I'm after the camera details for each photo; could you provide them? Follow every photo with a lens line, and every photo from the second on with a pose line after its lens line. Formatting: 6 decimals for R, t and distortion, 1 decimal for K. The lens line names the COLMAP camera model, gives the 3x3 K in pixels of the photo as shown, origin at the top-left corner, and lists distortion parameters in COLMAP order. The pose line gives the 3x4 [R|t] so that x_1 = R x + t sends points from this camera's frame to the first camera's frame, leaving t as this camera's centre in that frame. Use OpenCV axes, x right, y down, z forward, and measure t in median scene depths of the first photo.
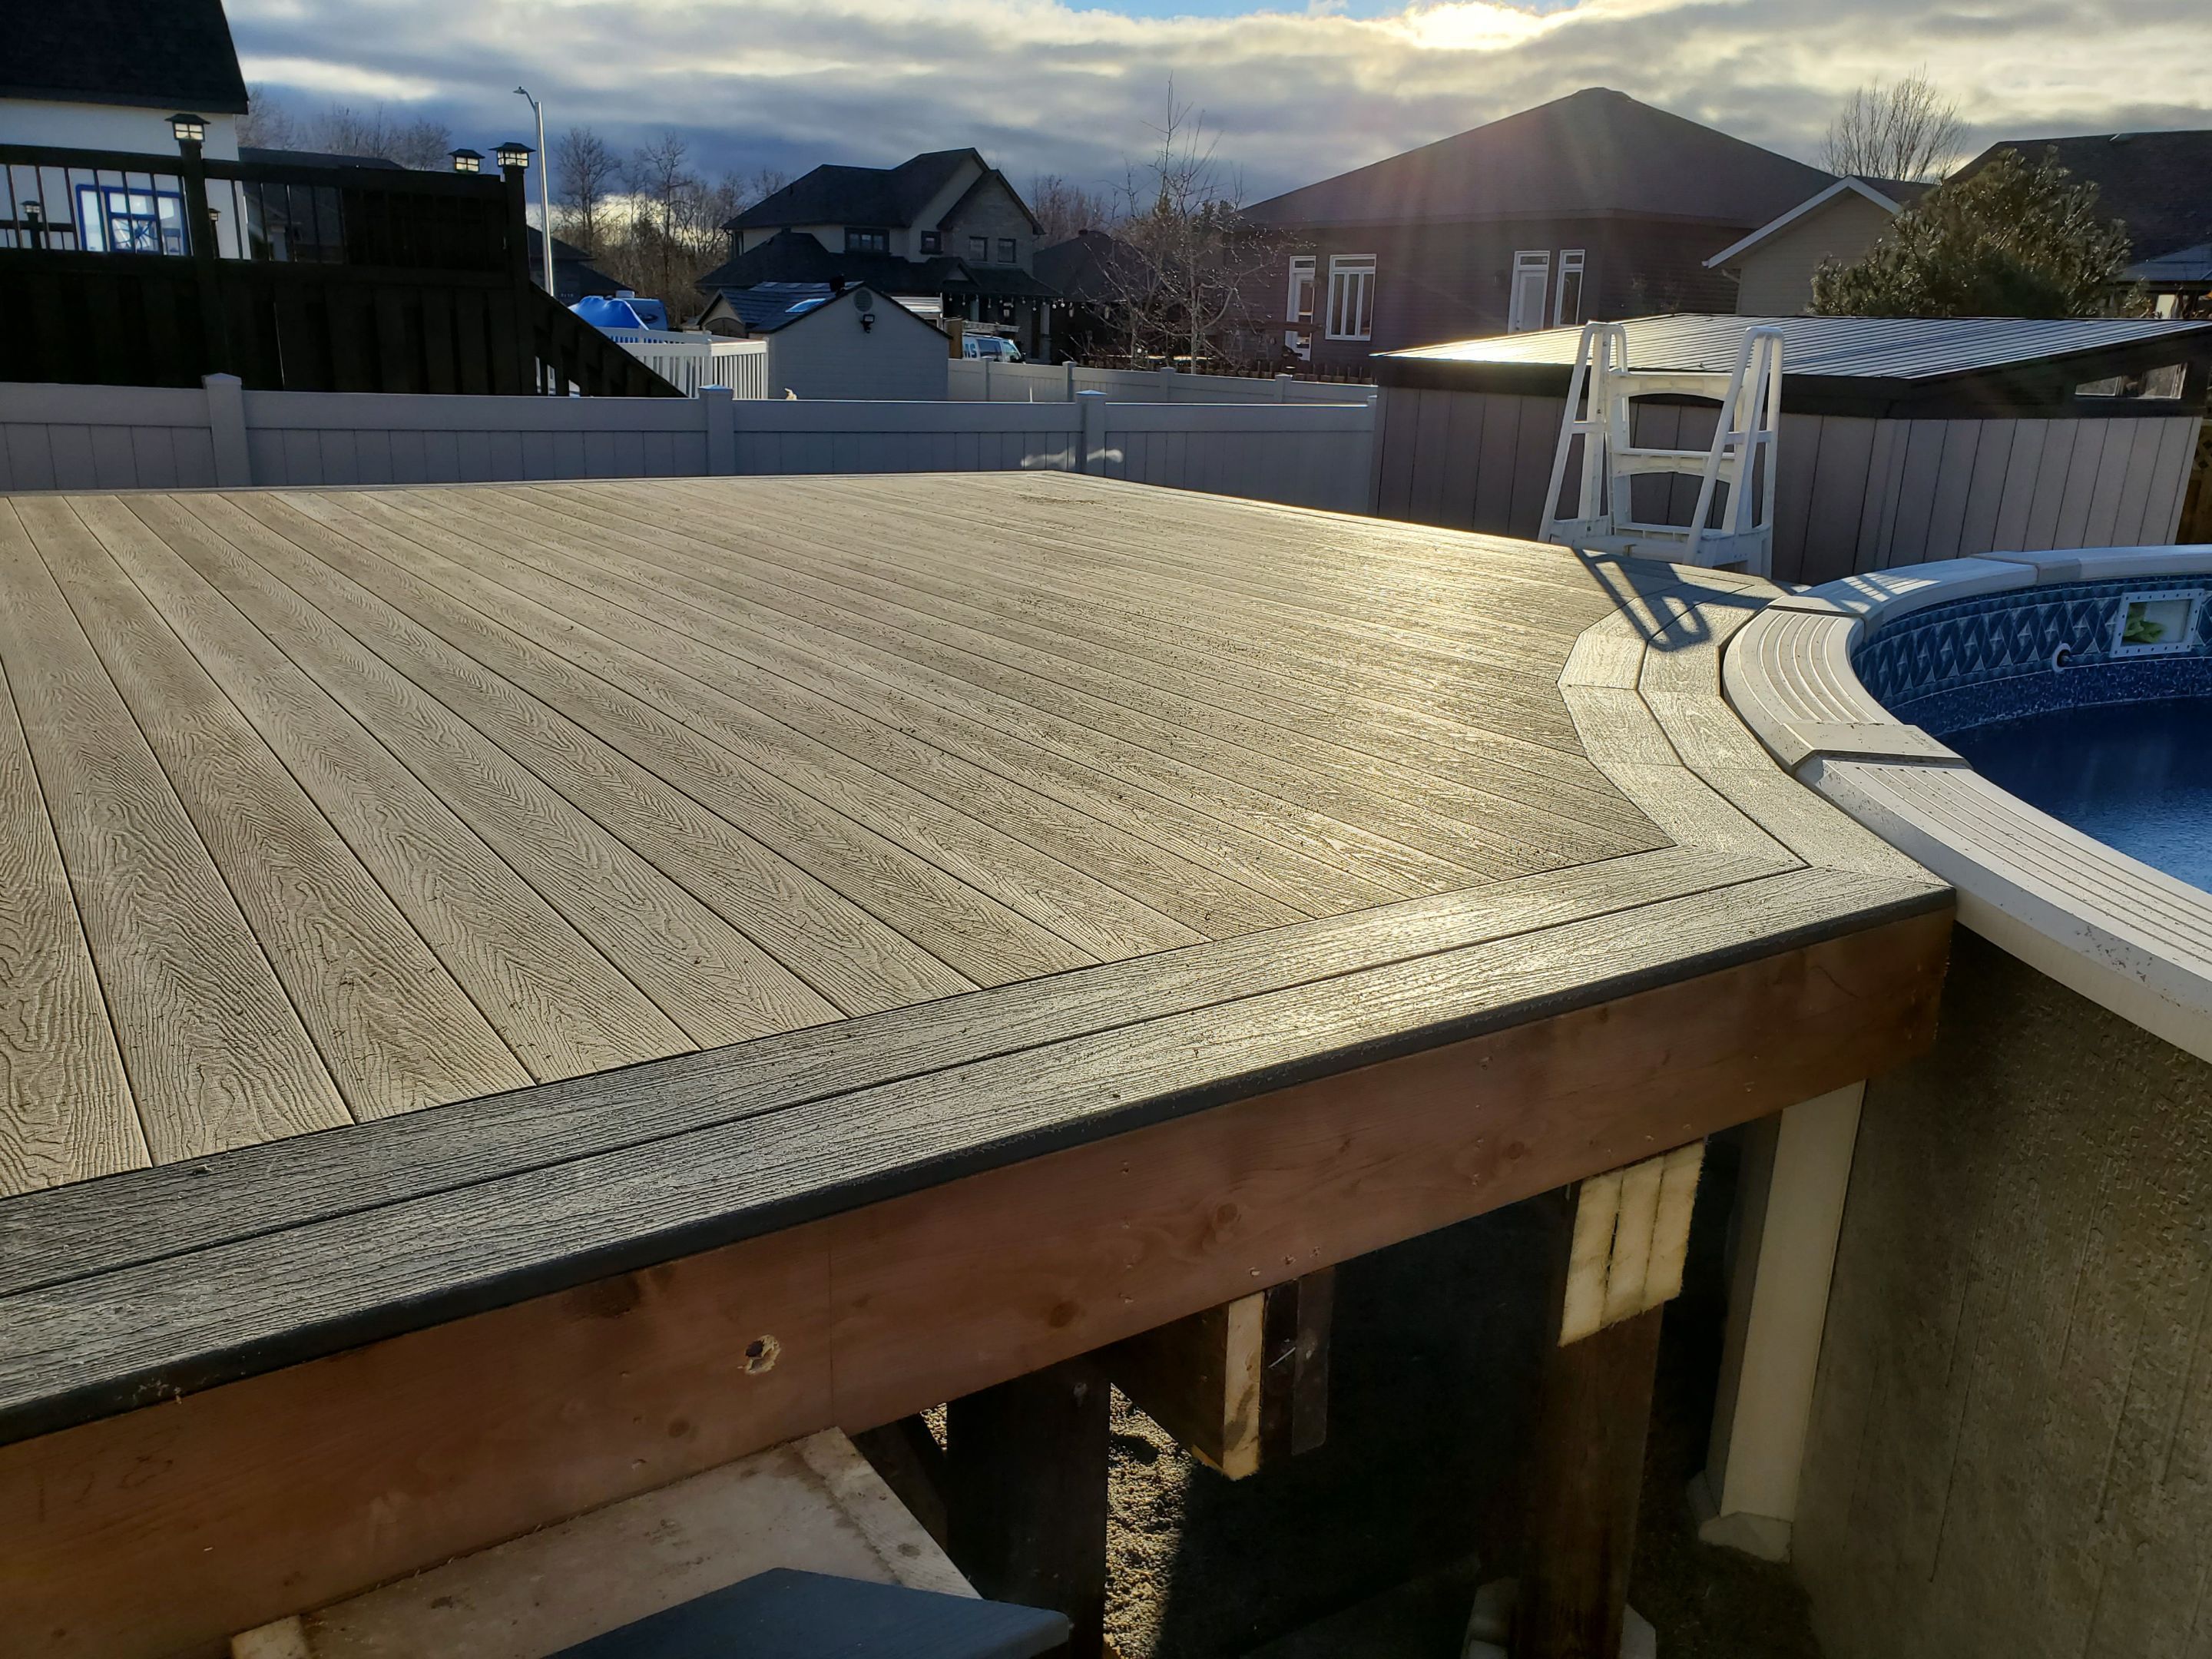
lens RADIAL K [[1666.3, 0, 1106.0], [0, 1666.3, 829.5], [0, 0, 1]] dist [0.004036, 0.019232]
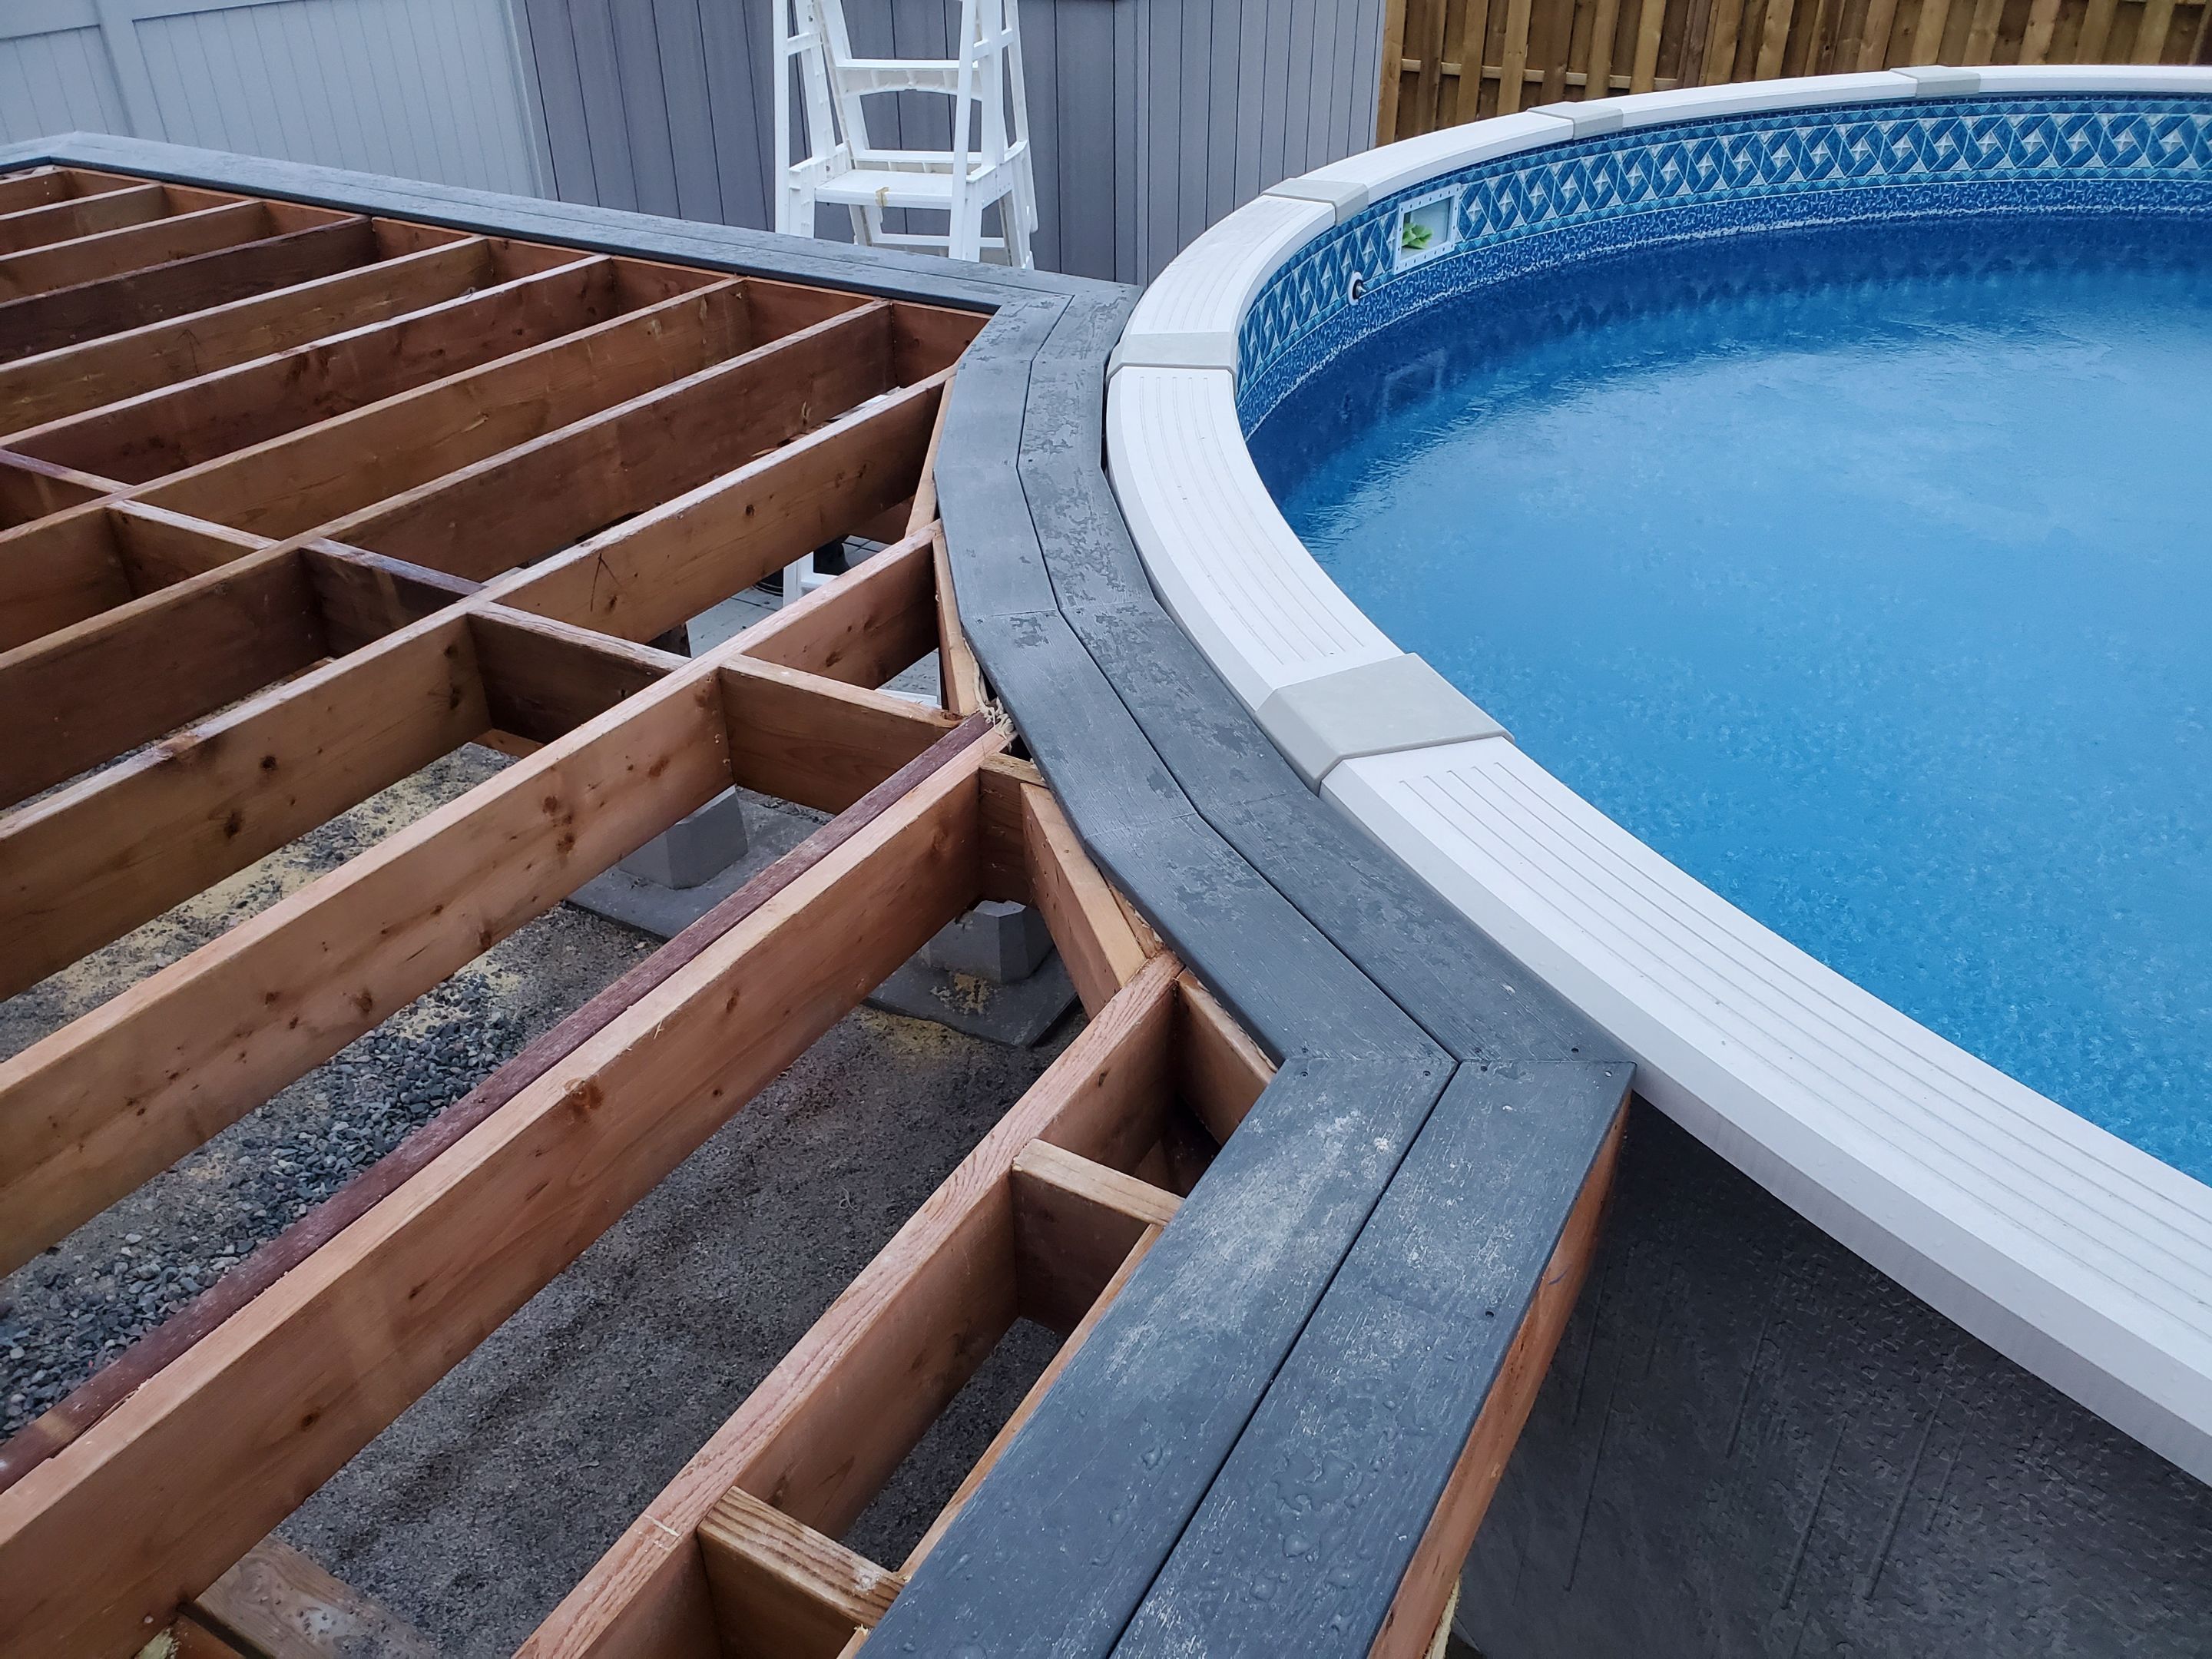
lens RADIAL K [[1666.3, 0, 1106.0], [0, 1666.3, 829.5], [0, 0, 1]] dist [0.004036, 0.019232]
pose [[0.887074, -0.278726, 0.367984, 0.016940], [0.167689, 0.937253, 0.305675, -0.128181], [-0.430094, -0.209450, 0.878152, 0.172882]]
